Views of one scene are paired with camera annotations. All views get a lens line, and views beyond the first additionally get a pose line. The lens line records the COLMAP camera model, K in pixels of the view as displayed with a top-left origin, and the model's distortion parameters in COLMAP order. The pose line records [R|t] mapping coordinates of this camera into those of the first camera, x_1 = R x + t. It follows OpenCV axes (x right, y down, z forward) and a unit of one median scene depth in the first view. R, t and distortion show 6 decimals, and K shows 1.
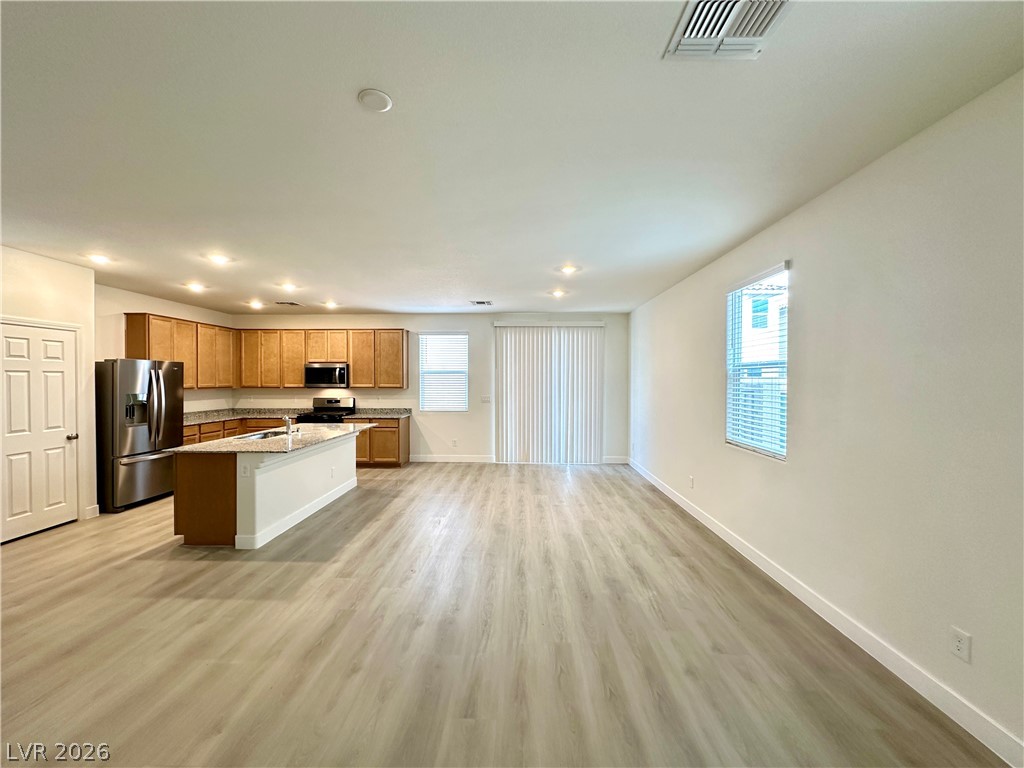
lens RADIAL K [[408.5, 0, 516.0], [0, 408.5, 384.9], [0, 0, 1]] dist [-0.003127, 0.000662]
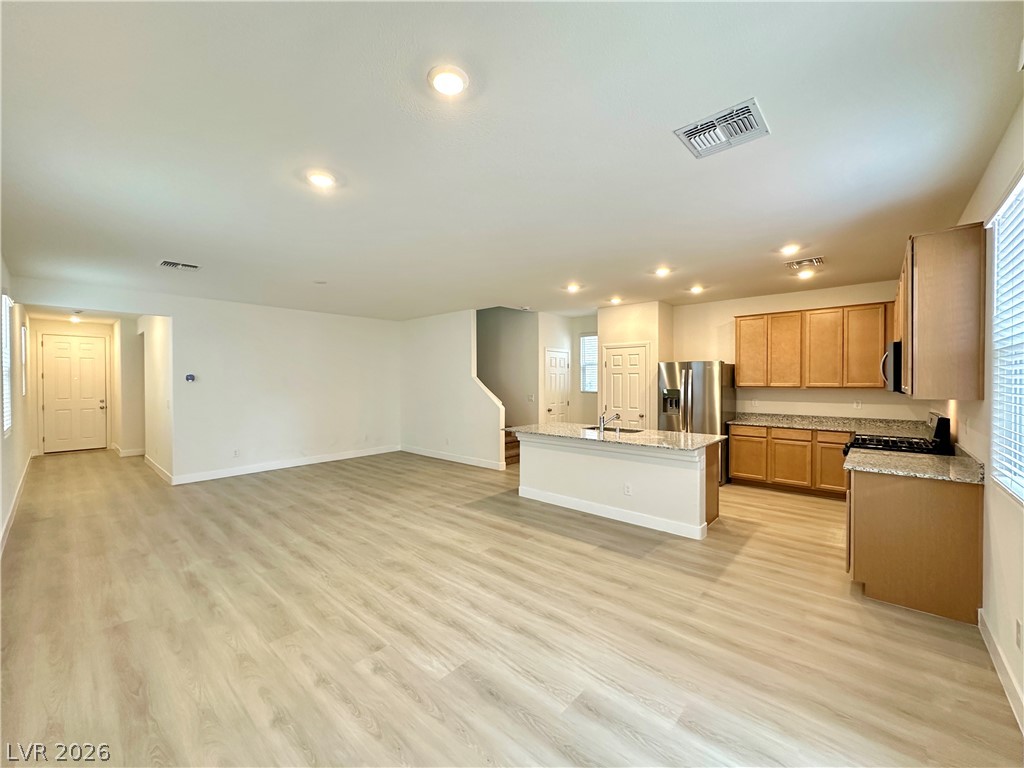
lens RADIAL K [[408.5, 0, 515.9], [0, 408.5, 384.1], [0, 0, 1]] dist [-0.003127, 0.000662]
pose [[-0.651683, 0.008784, -0.758441, 0.330827], [-0.006623, 0.999829, 0.017271, -0.013127], [0.758463, 0.016278, -0.651513, 1.363027]]
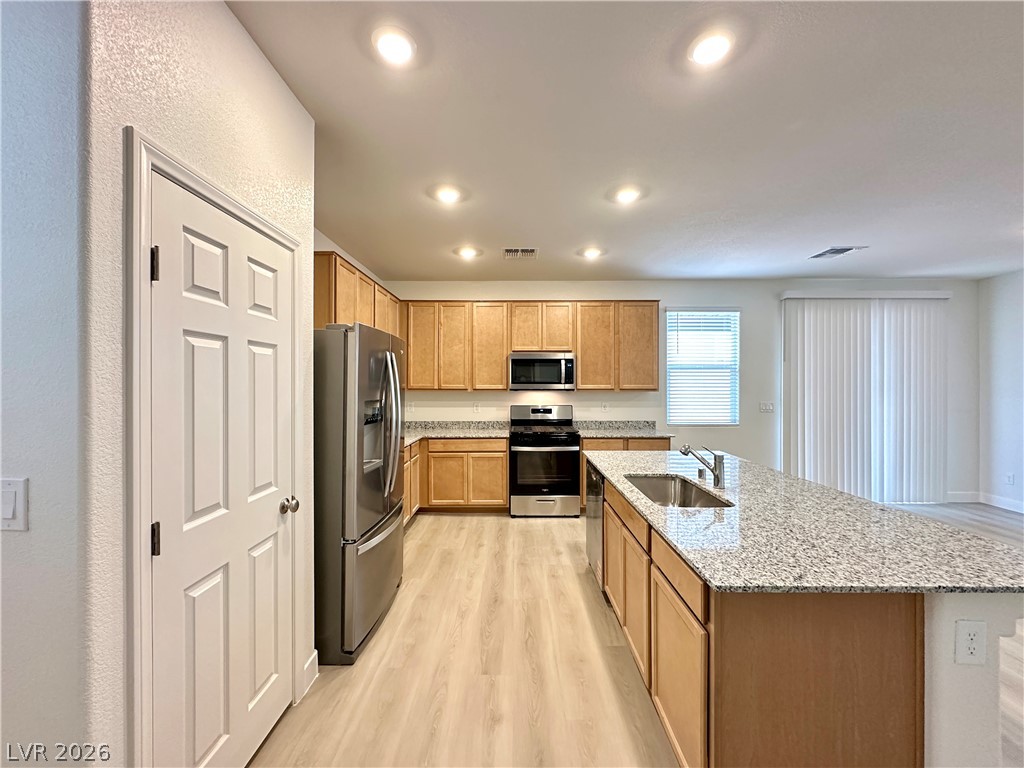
lens RADIAL K [[408.5, 0, 513.5], [0, 408.5, 388.9], [0, 0, 1]] dist [-0.003127, 0.000662]
pose [[0.999991, 0.001882, -0.003709, -0.713979], [-0.001885, 0.999998, -0.000636, 0.007910], [0.003708, 0.000643, 0.999993, 0.488658]]
